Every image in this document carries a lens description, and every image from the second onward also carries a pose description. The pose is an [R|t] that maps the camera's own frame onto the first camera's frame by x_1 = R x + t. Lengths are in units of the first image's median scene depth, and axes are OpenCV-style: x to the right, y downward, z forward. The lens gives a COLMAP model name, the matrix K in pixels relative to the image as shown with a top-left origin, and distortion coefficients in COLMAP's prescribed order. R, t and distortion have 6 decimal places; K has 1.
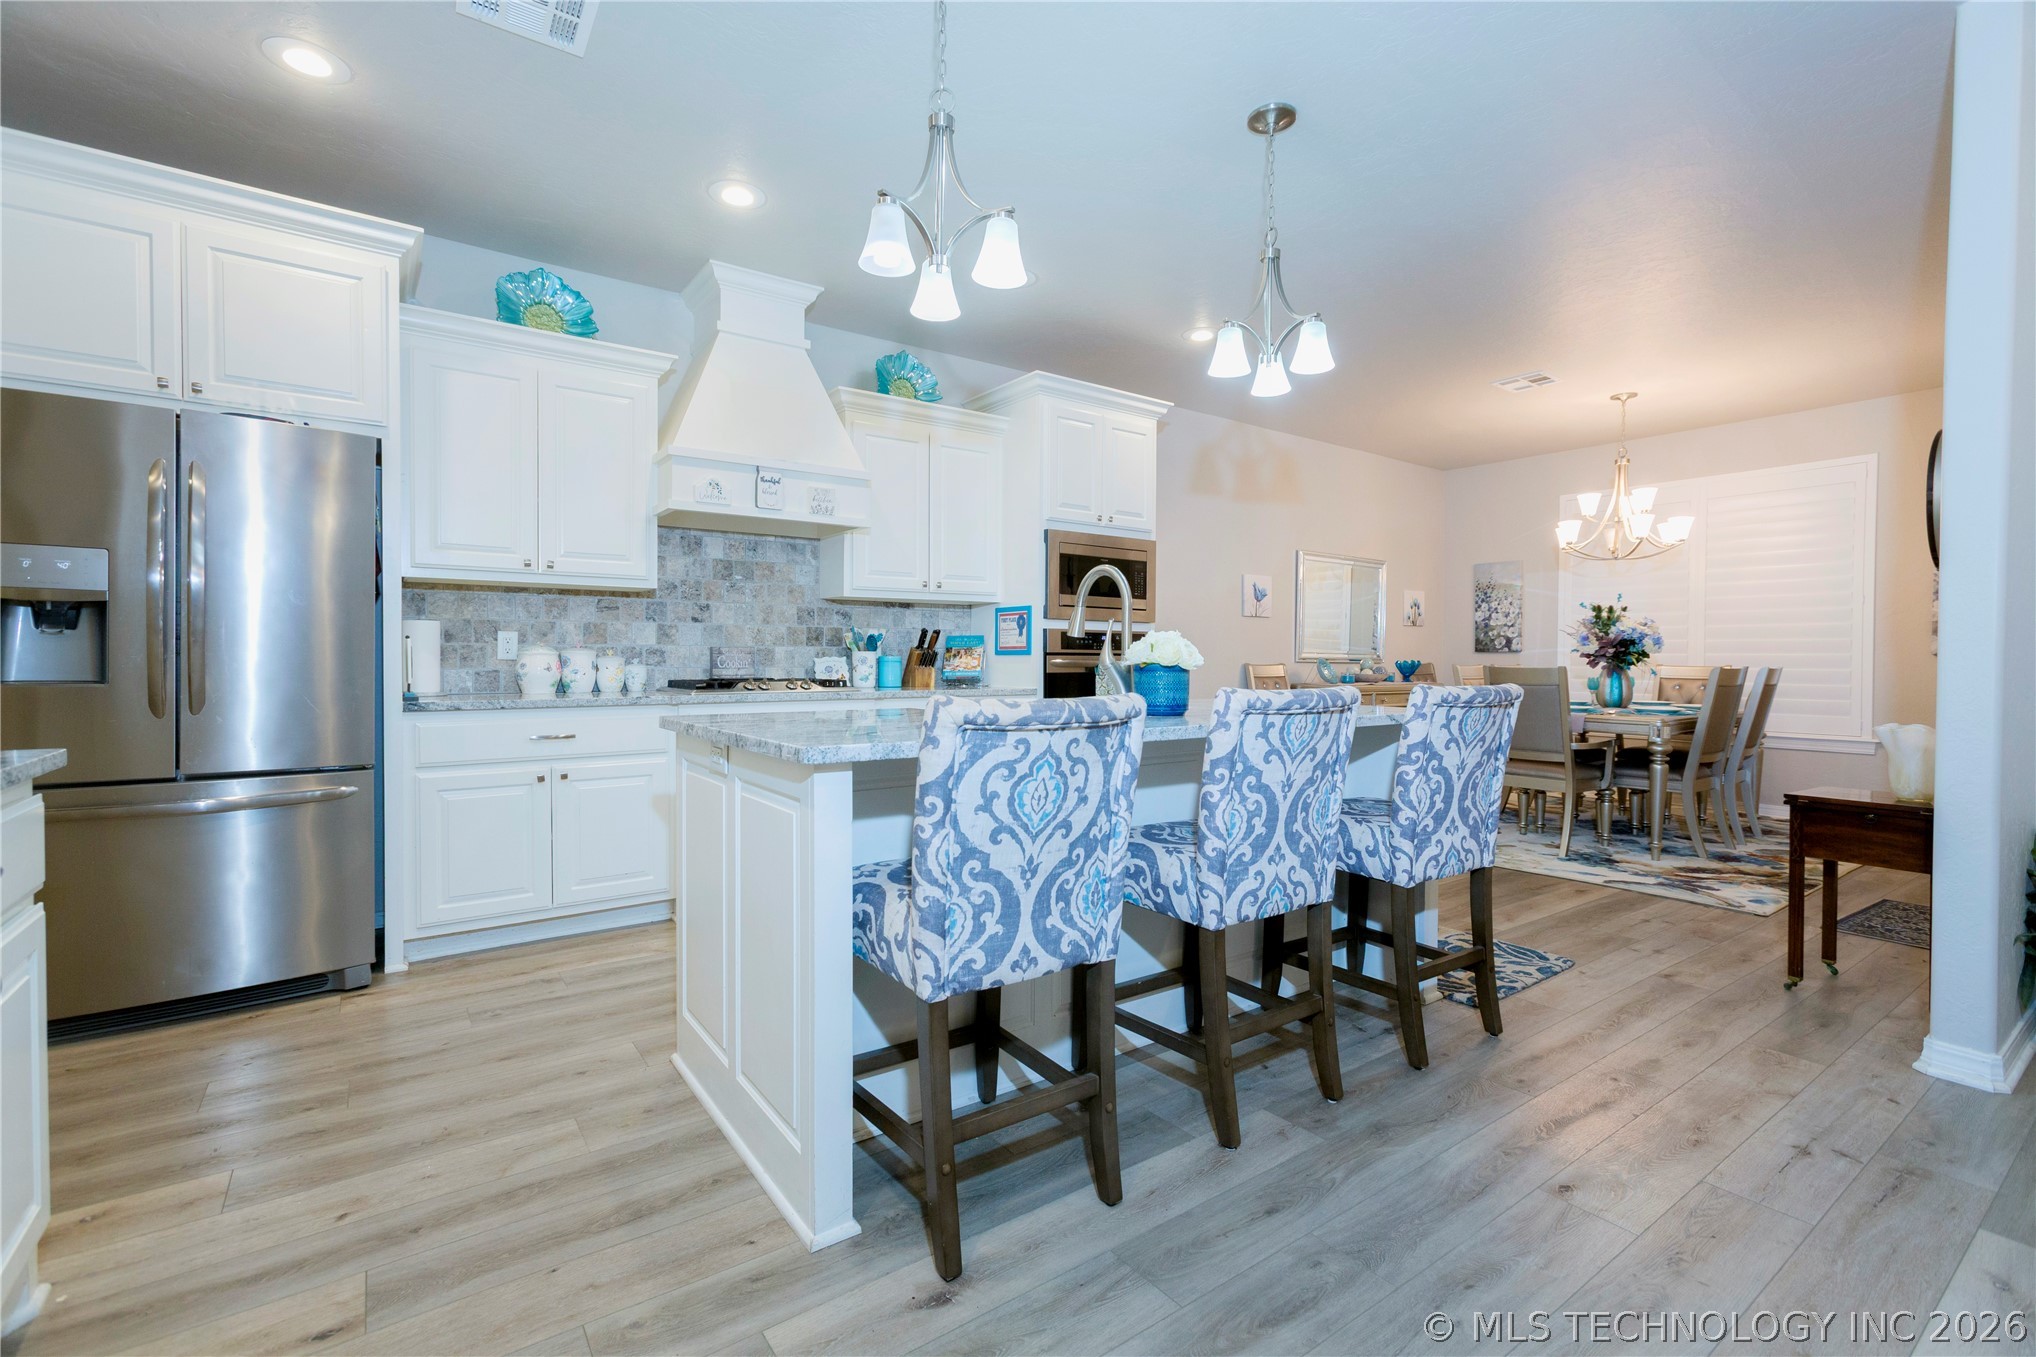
lens RADIAL K [[909.9, 0, 1017.6], [0, 909.9, 672.1], [0, 0, 1]] dist [-0.021056, 0.018301]
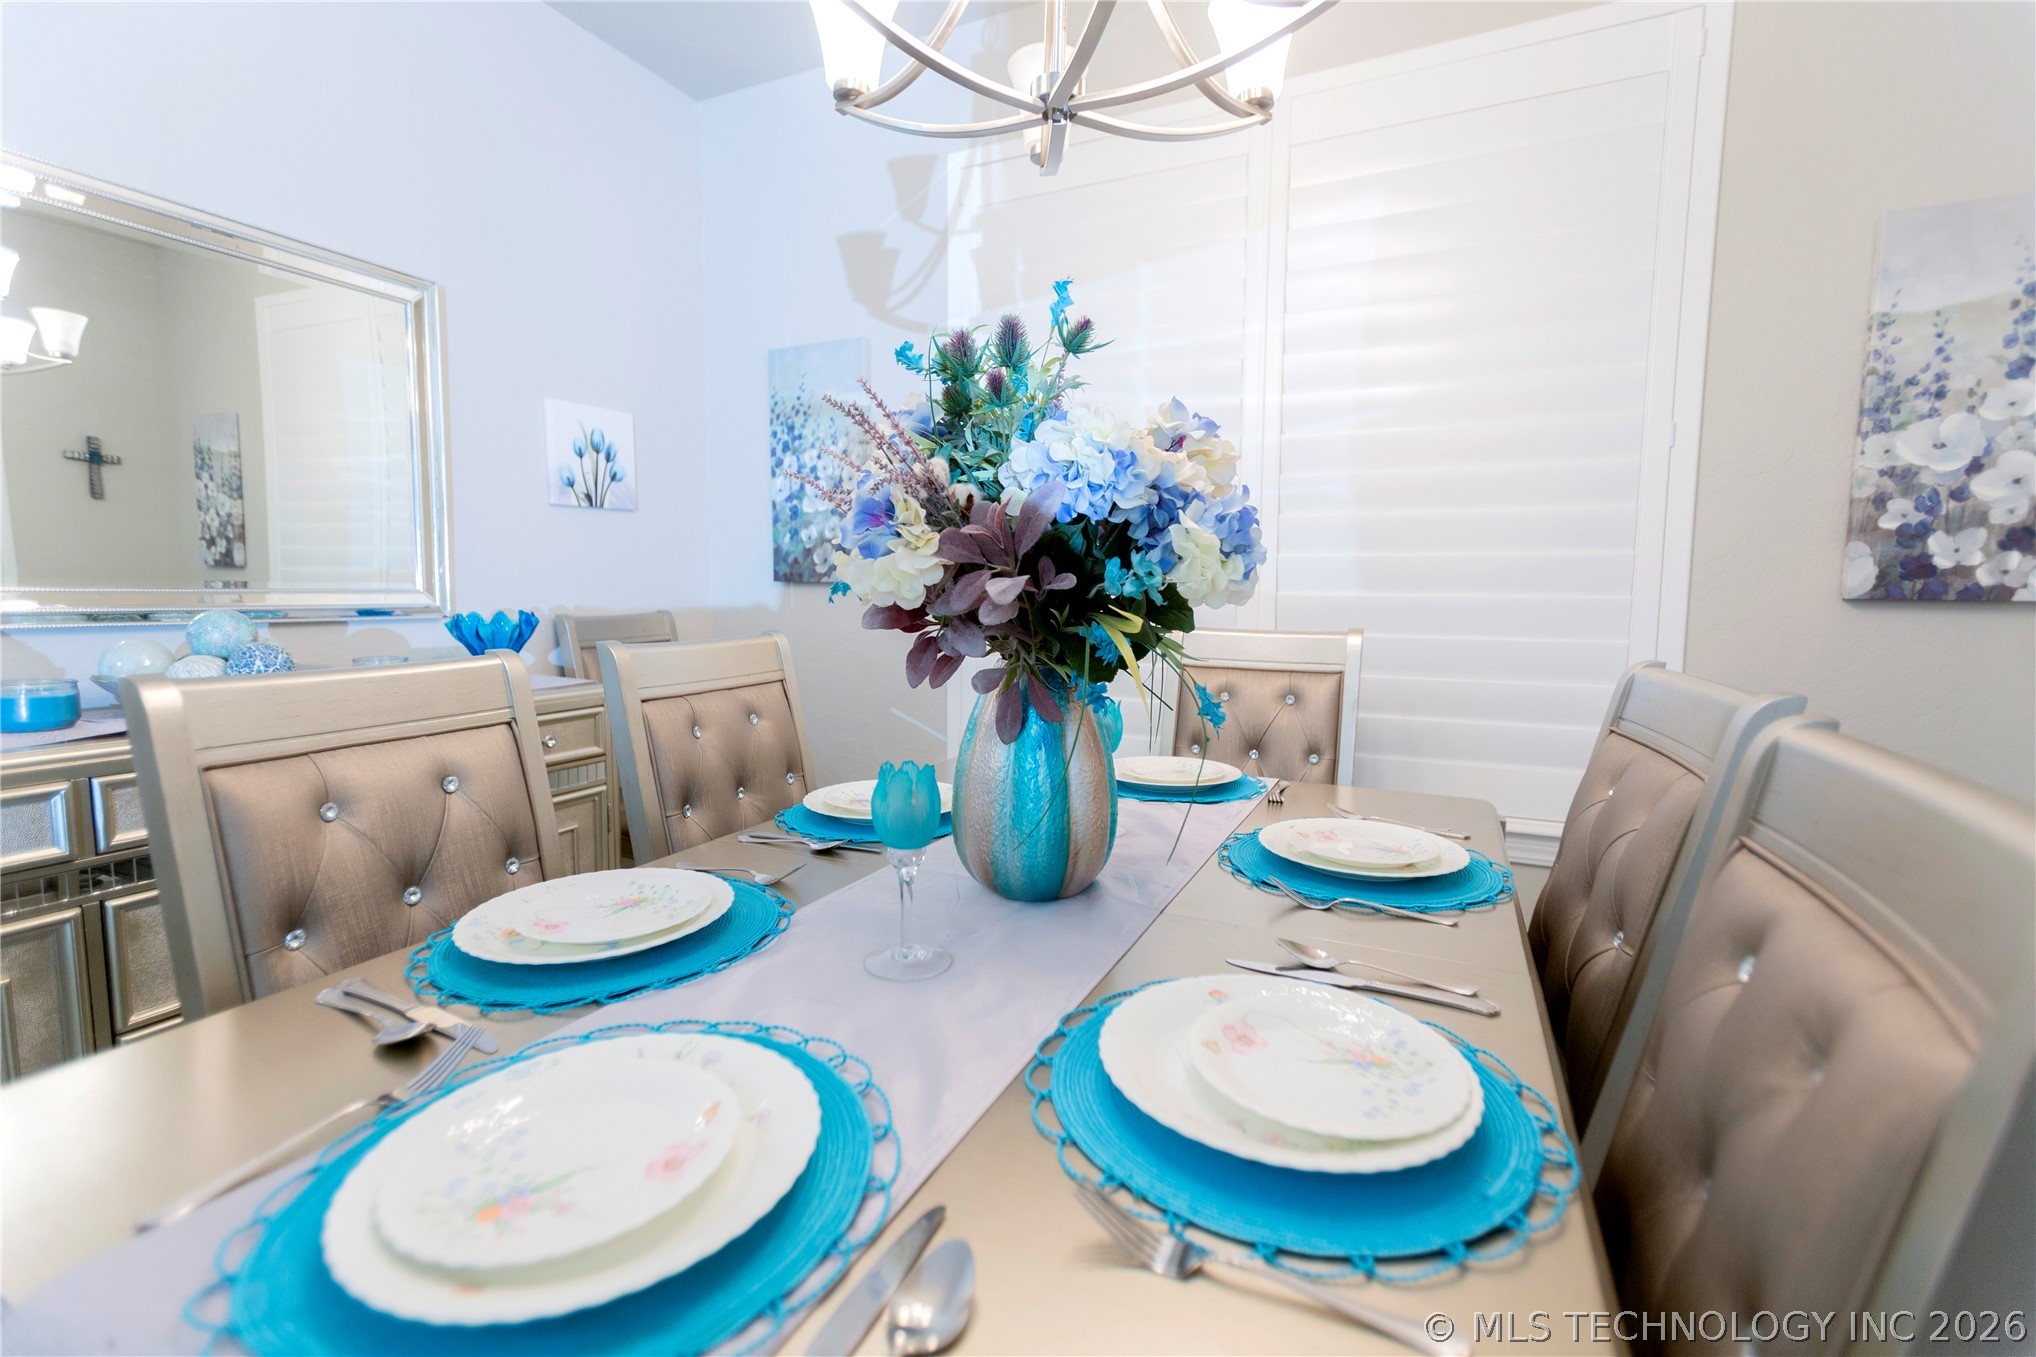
lens RADIAL K [[909.9, 0, 1017.6], [0, 909.9, 672.1], [0, 0, 1]] dist [-0.021056, 0.018301]
pose [[0.878827, -0.047472, 0.474773, 0.573573], [0.007221, 0.996248, 0.086246, -0.022784], [-0.477085, -0.072366, 0.875872, 0.846634]]
